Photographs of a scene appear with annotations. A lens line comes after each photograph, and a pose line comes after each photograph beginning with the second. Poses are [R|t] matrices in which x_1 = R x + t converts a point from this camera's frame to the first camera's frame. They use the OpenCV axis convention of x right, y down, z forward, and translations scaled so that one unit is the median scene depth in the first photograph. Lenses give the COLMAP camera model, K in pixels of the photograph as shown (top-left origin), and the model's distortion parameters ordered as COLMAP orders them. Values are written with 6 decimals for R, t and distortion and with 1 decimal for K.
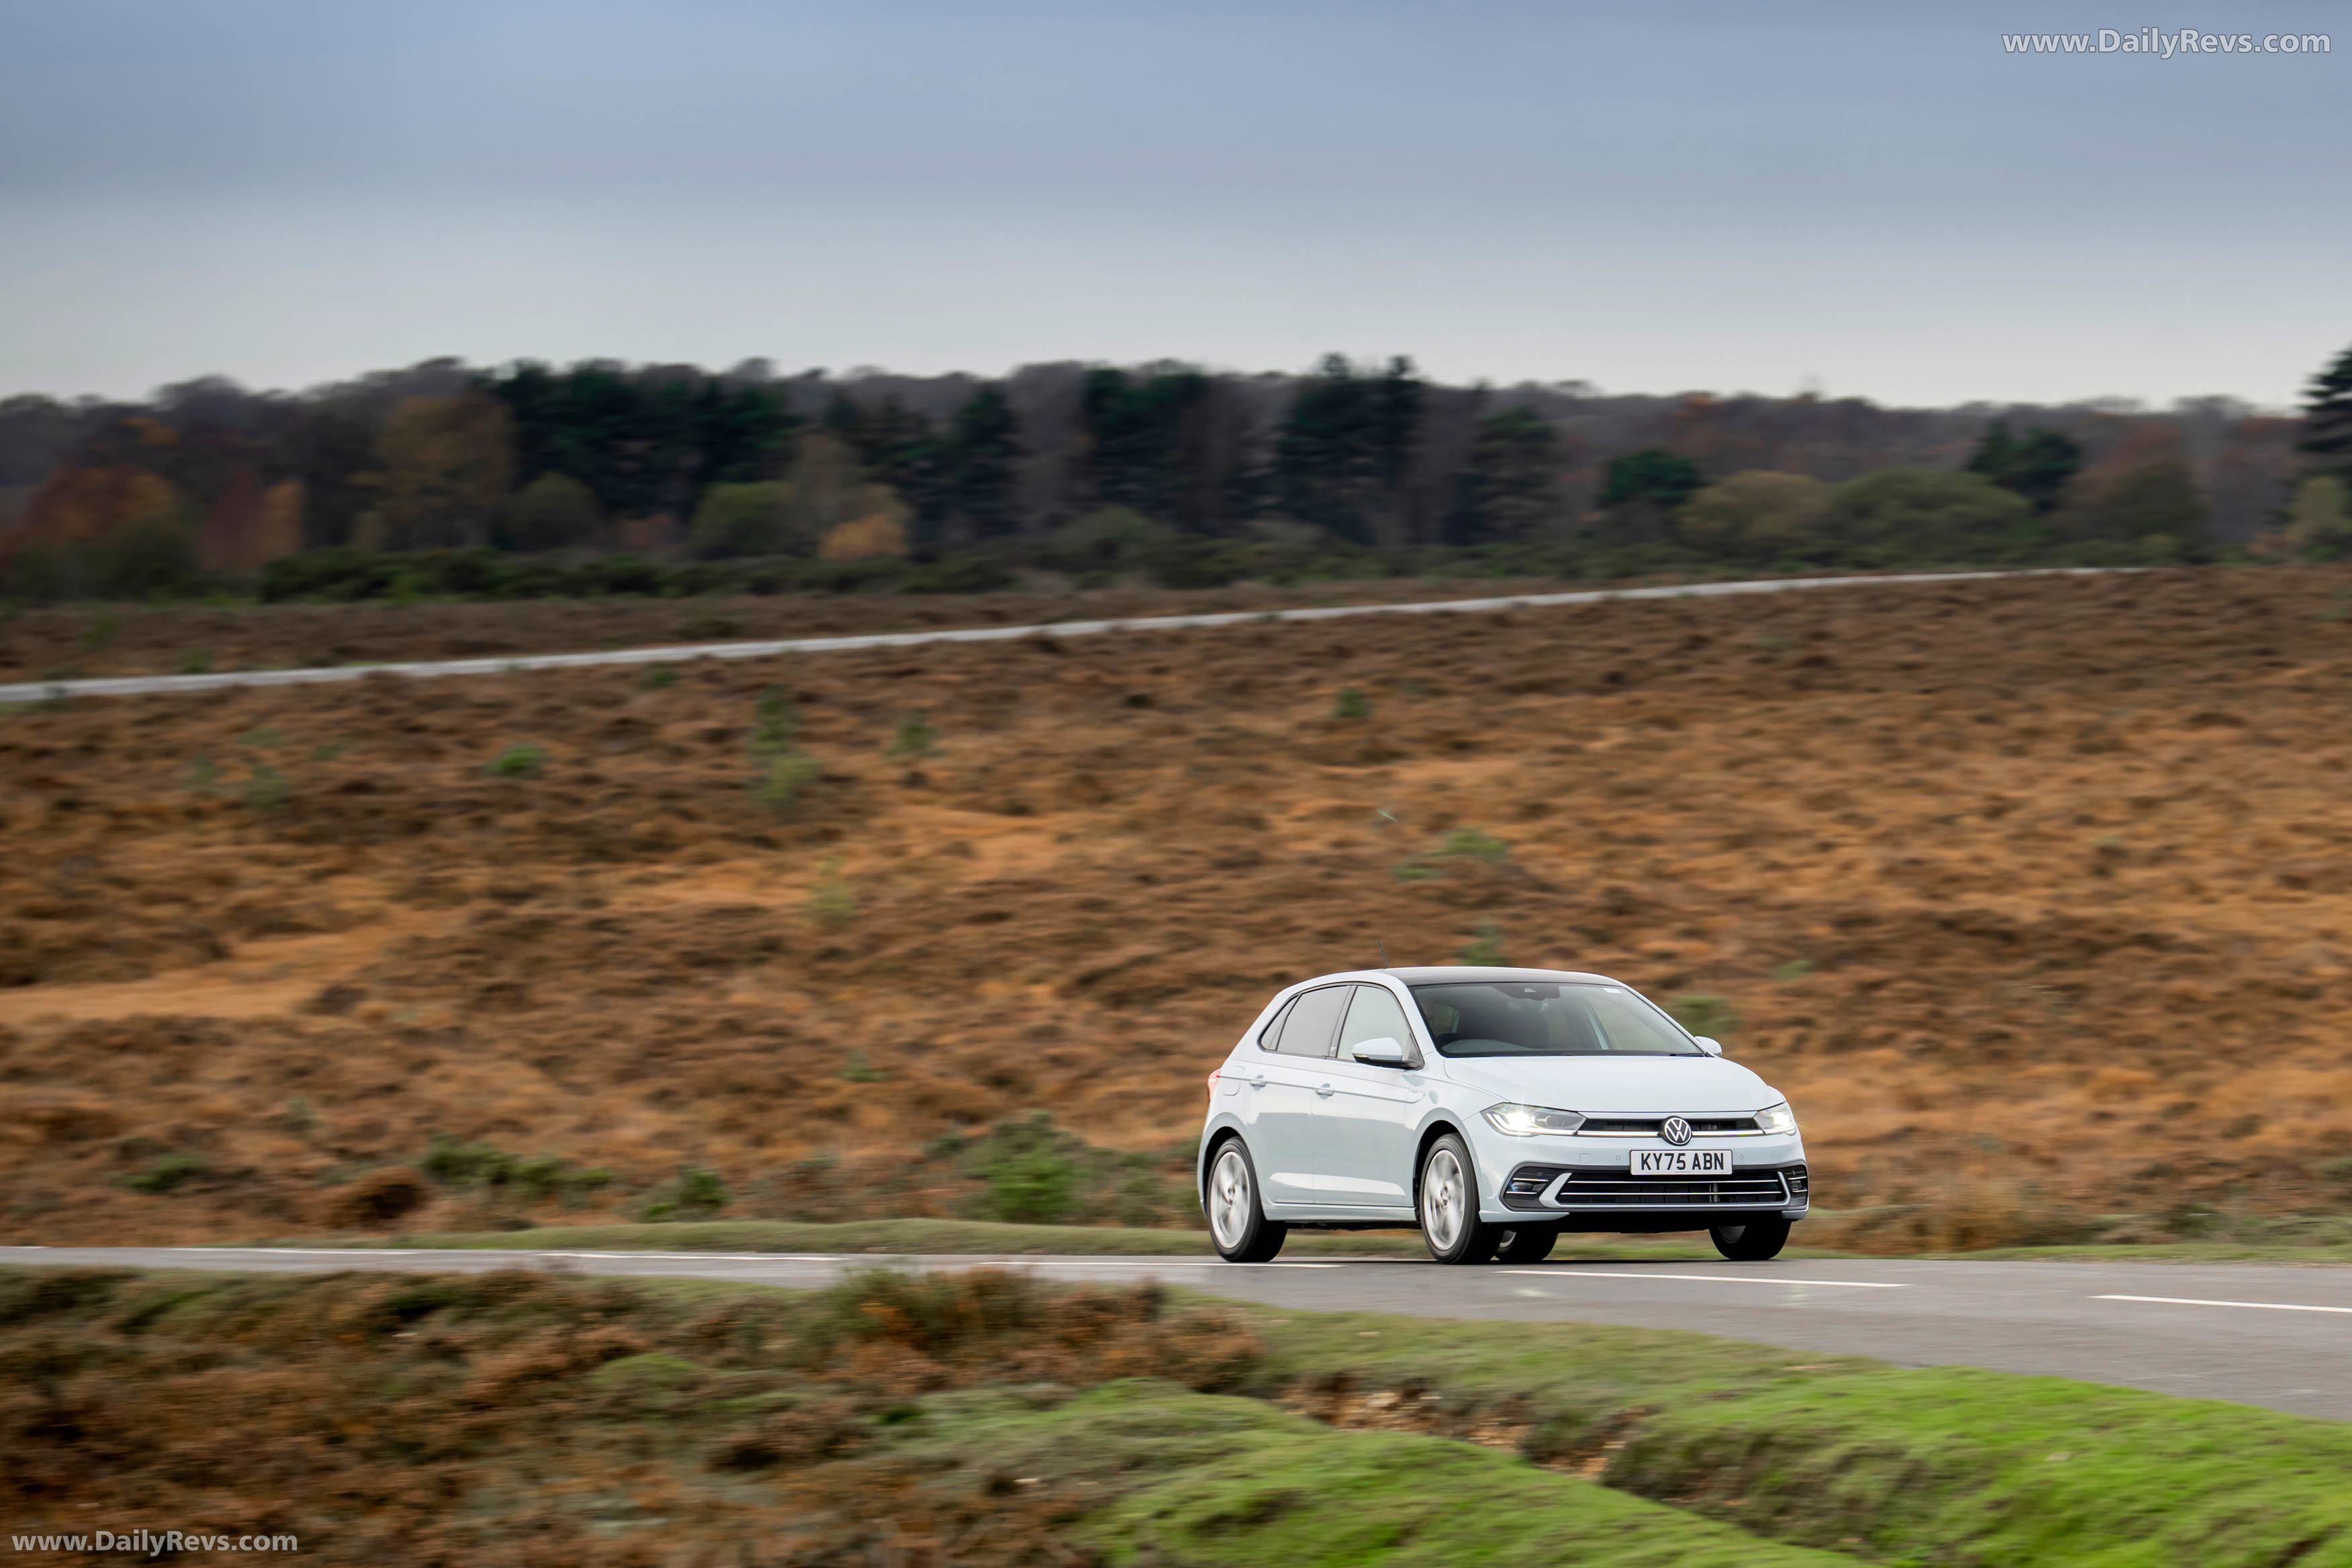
lens RADIAL K [[10215.3, 0, 1176.0], [0, 10215.3, 784.0], [0, 0, 1]] dist [-0.030345, -0.625536]
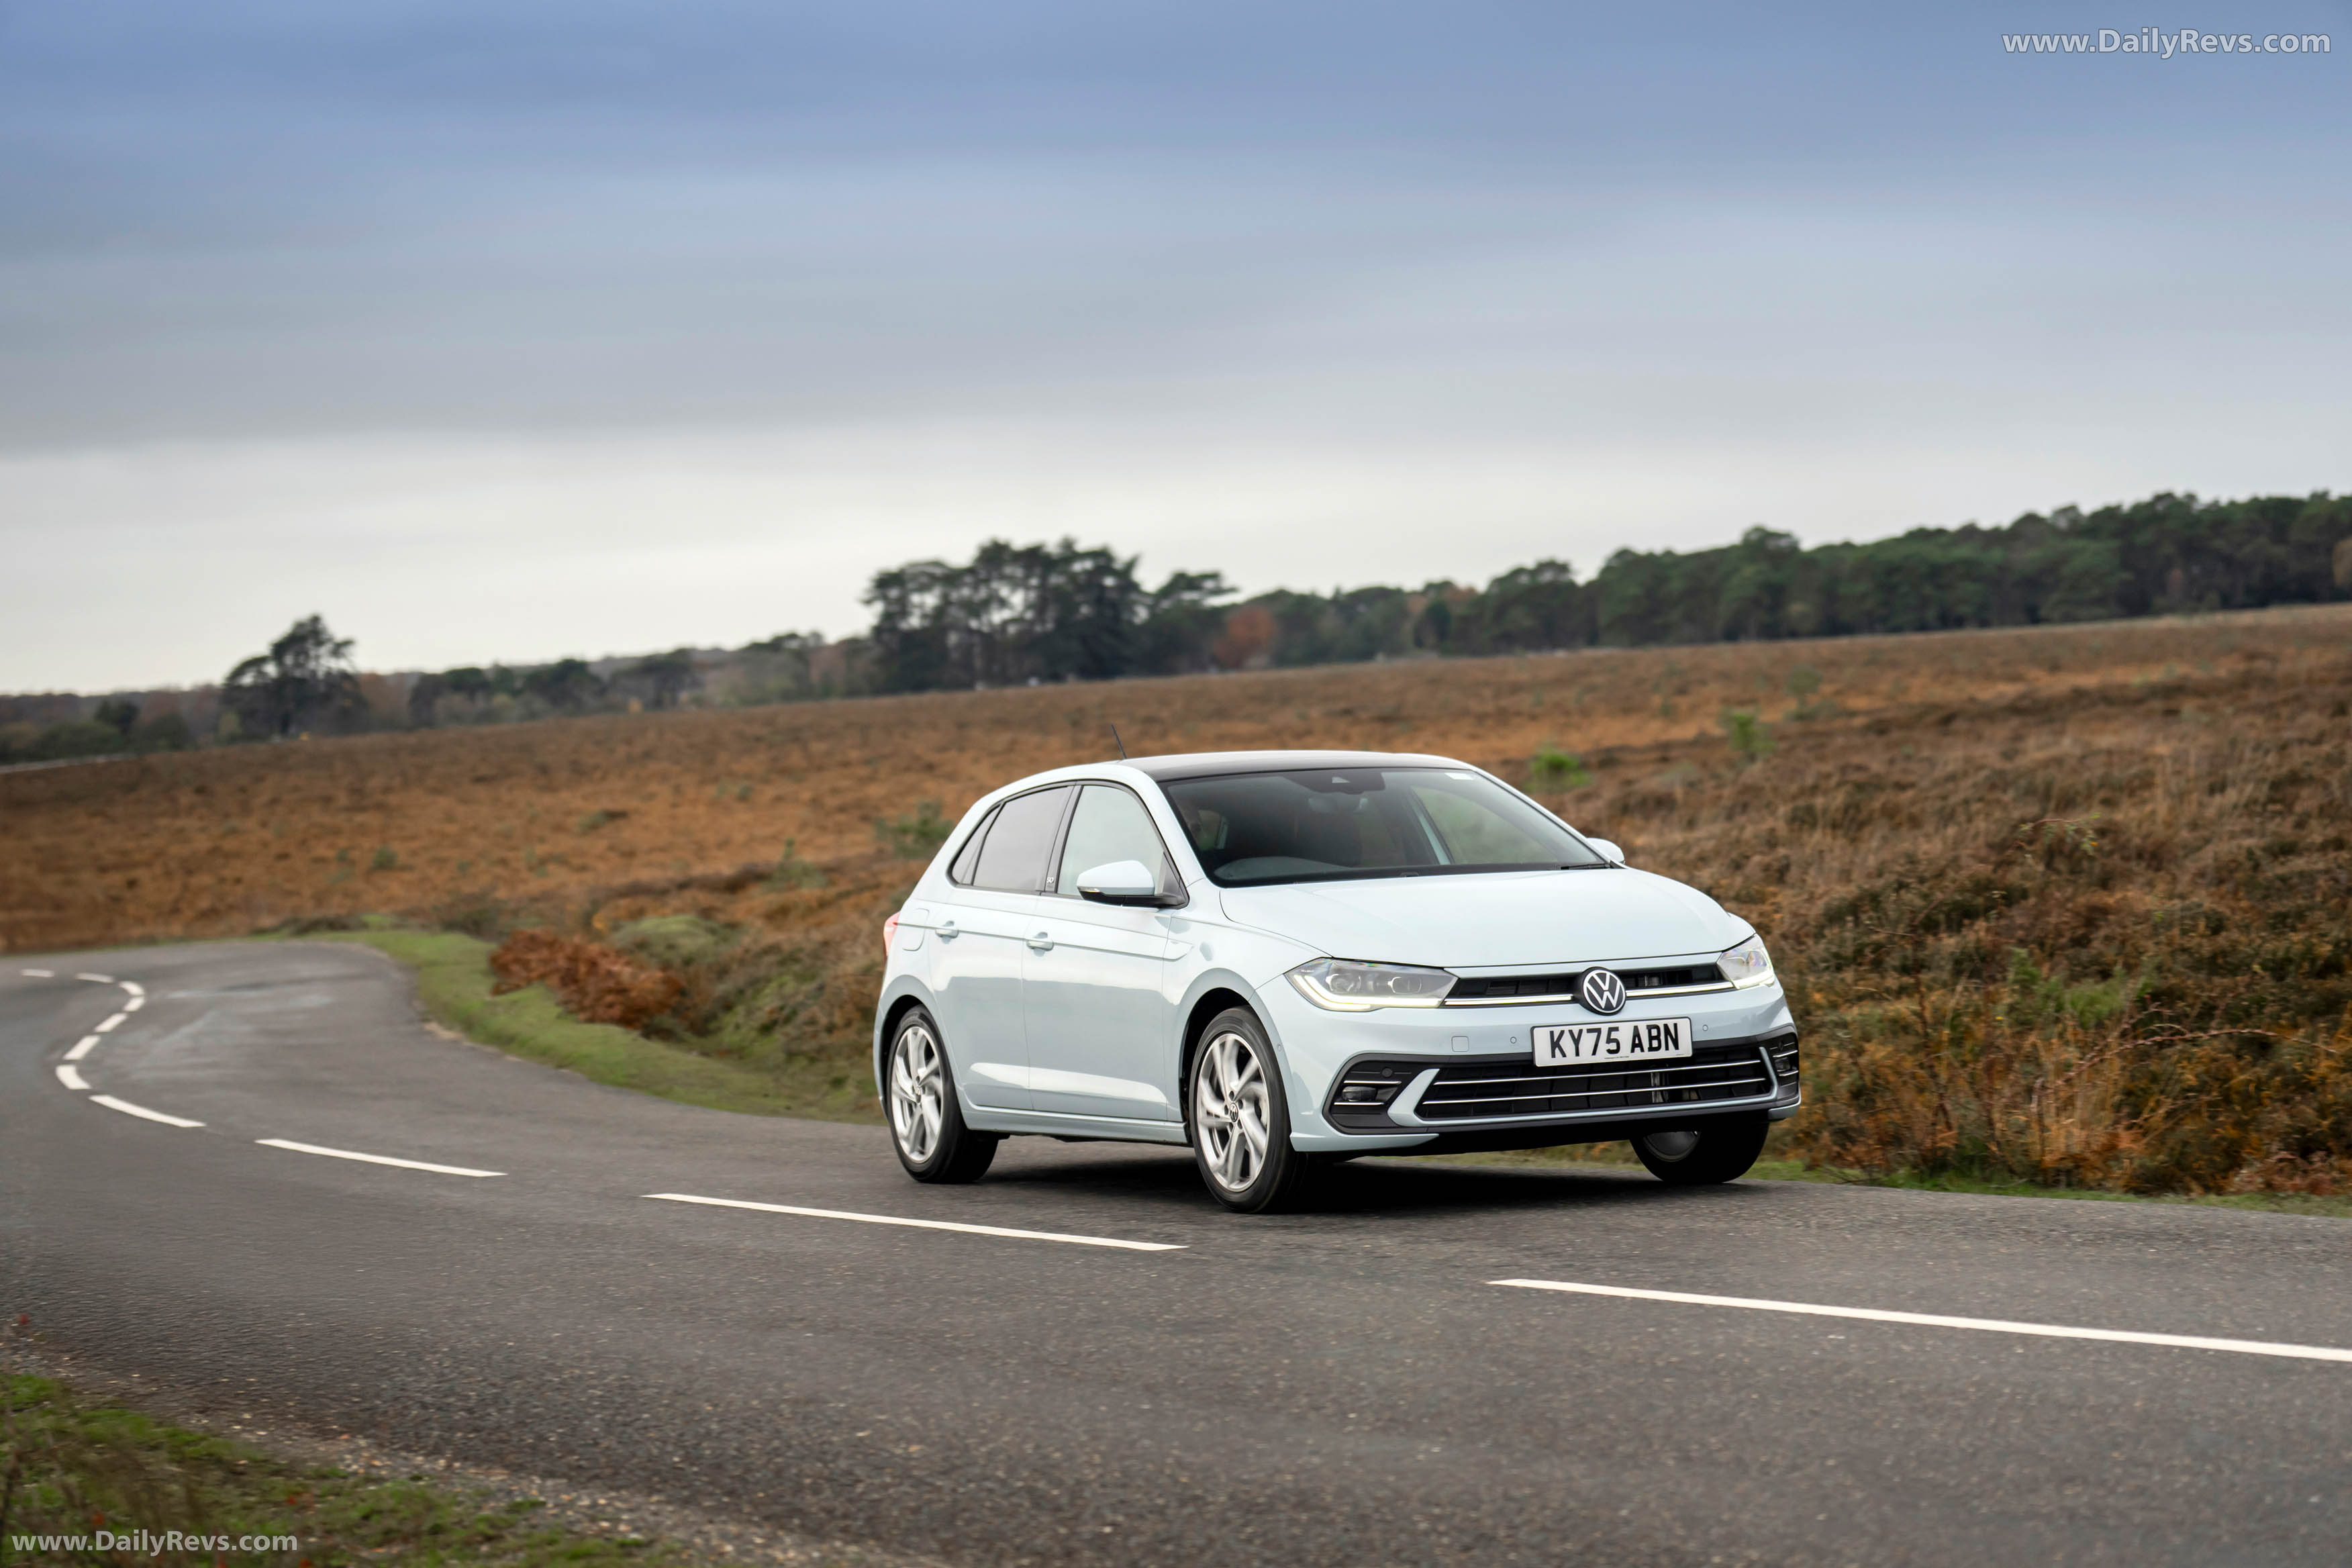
lens RADIAL K [[3620.9, 0, 1176.0], [0, 3620.9, 784.0], [0, 0, 1]] dist [-0.015642, -0.010850]
pose [[0.998551, -0.041735, 0.033980, 0.016110], [0.041526, 0.999114, 0.006825, 0.018695], [-0.034234, -0.005404, 0.999399, 0.776455]]
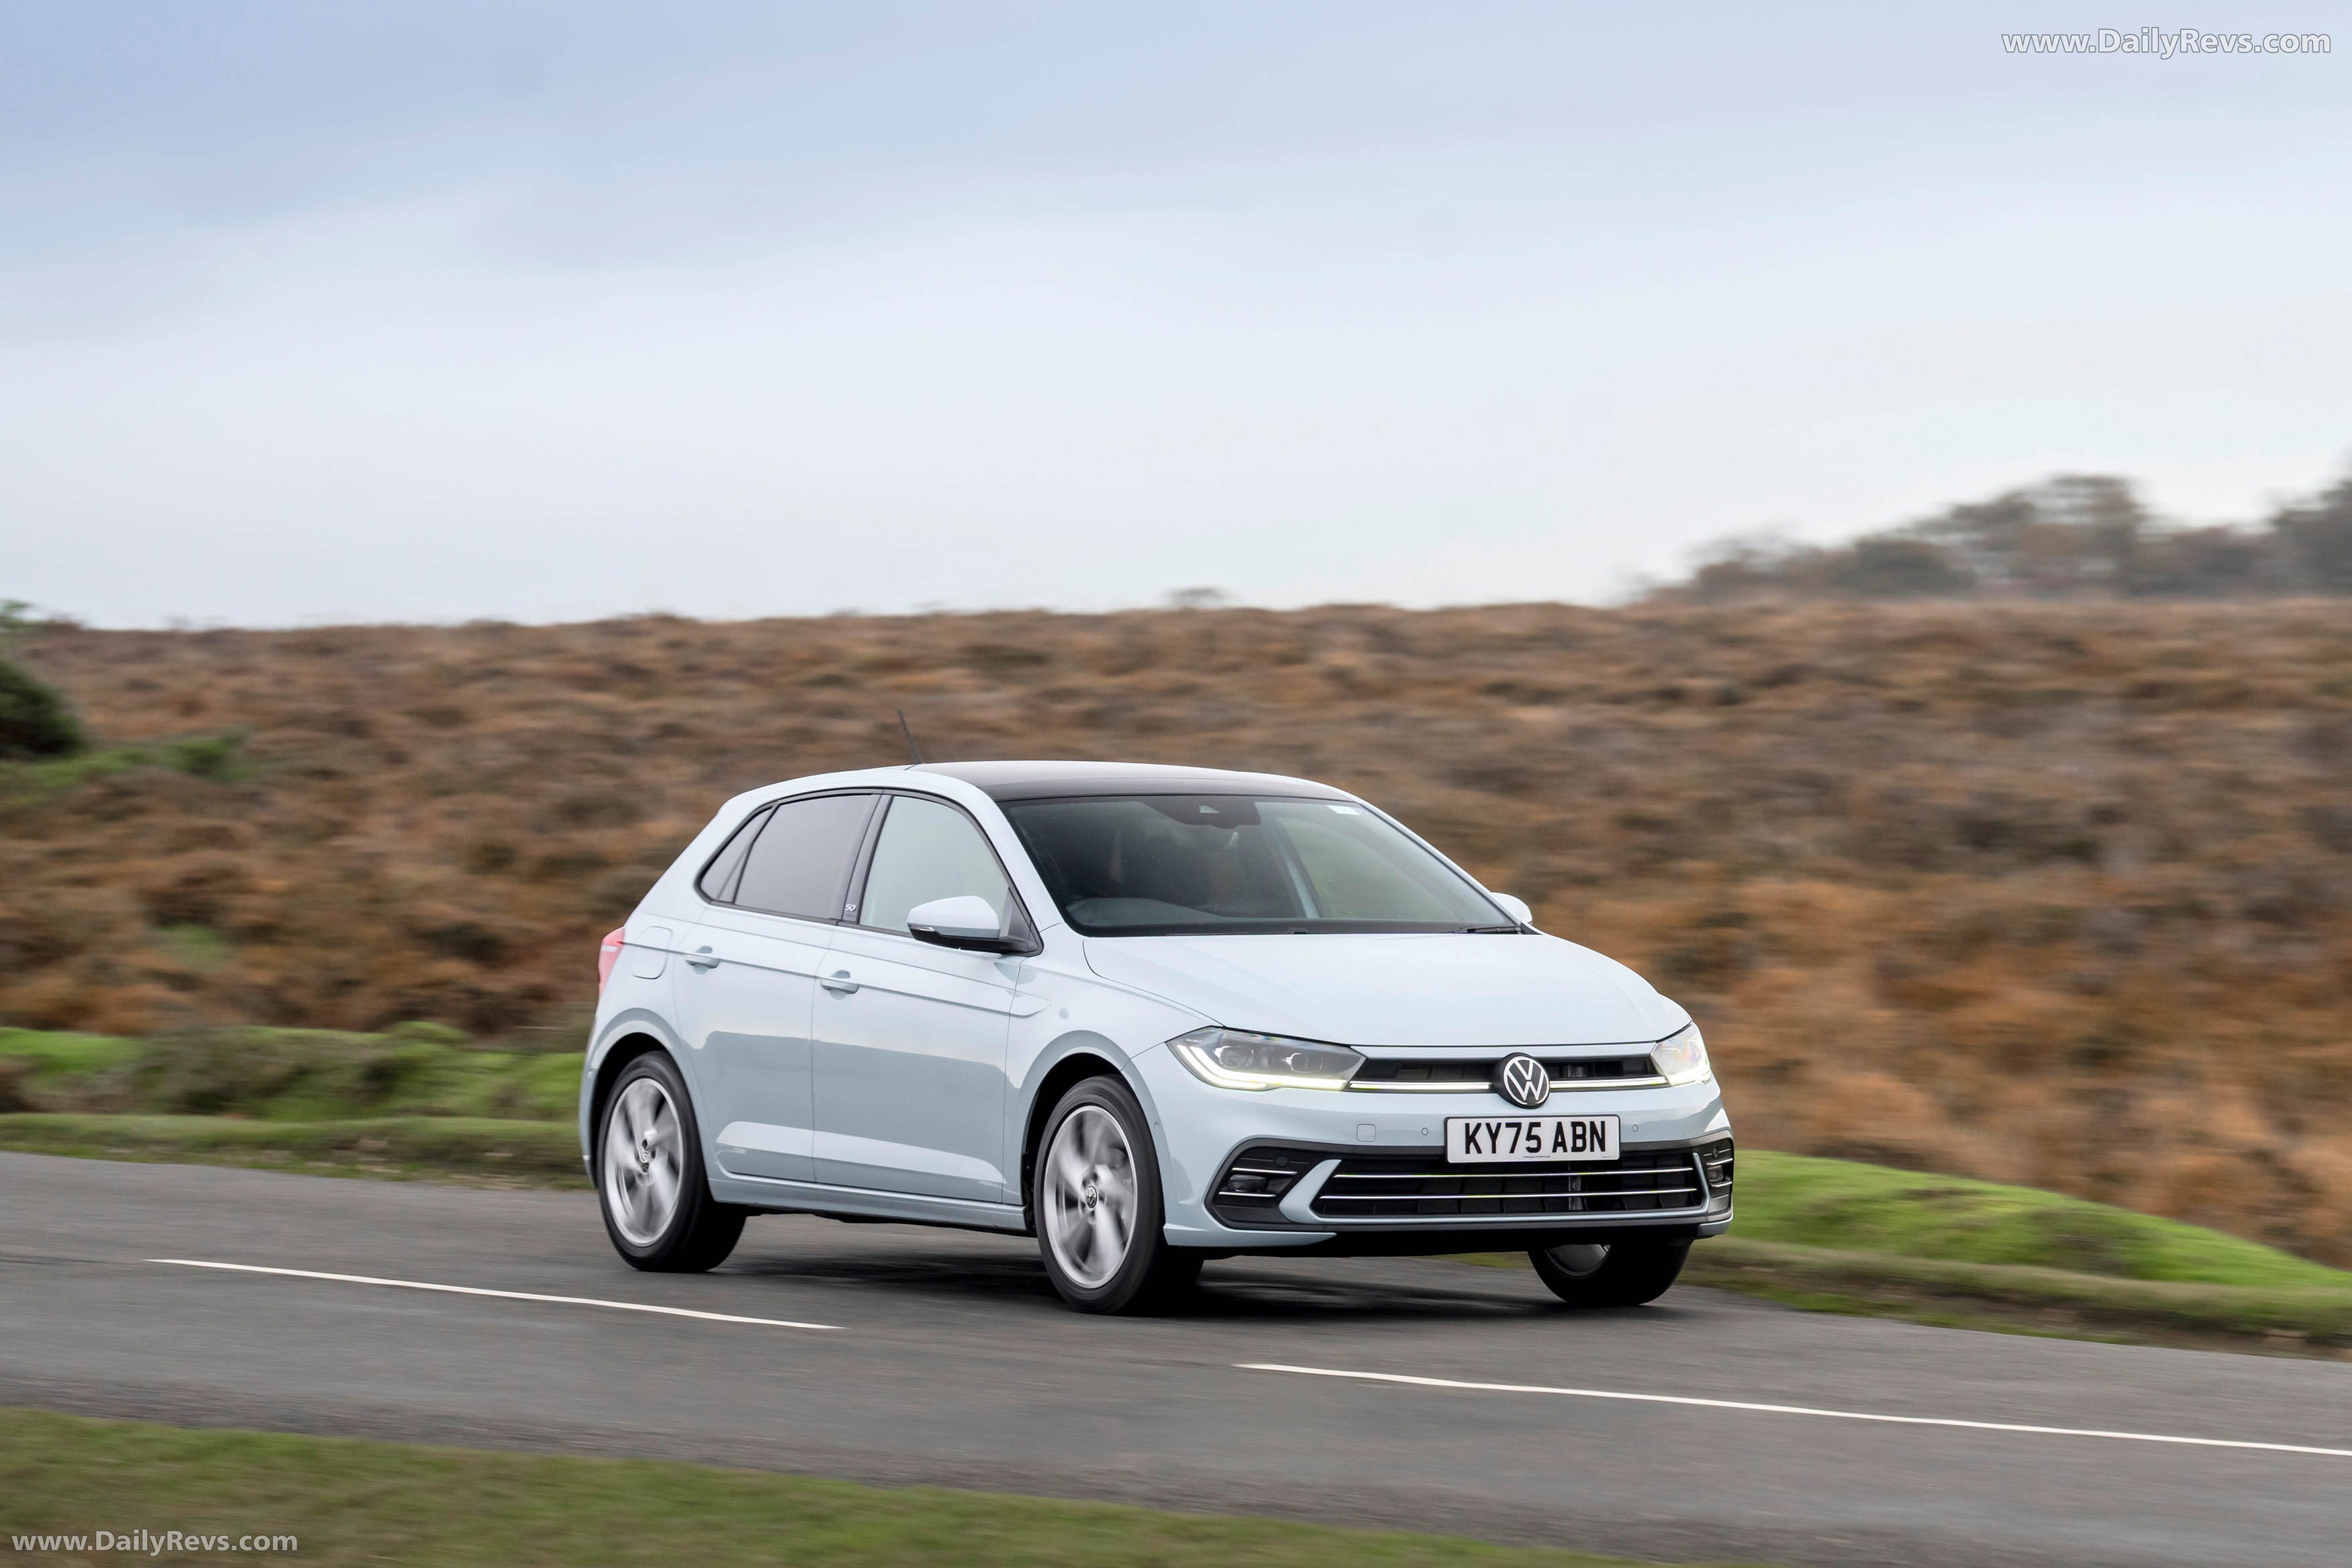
lens RADIAL K [[7412.1, 0, 1176.0], [0, 7412.1, 784.0], [0, 0, 1]] dist [0.056286, 0.231451]
pose [[0.987519, 0.012882, 0.156970, -0.031827], [-0.019435, 0.998999, 0.040285, 0.002391], [-0.156294, -0.042833, 0.986781, 0.607713]]
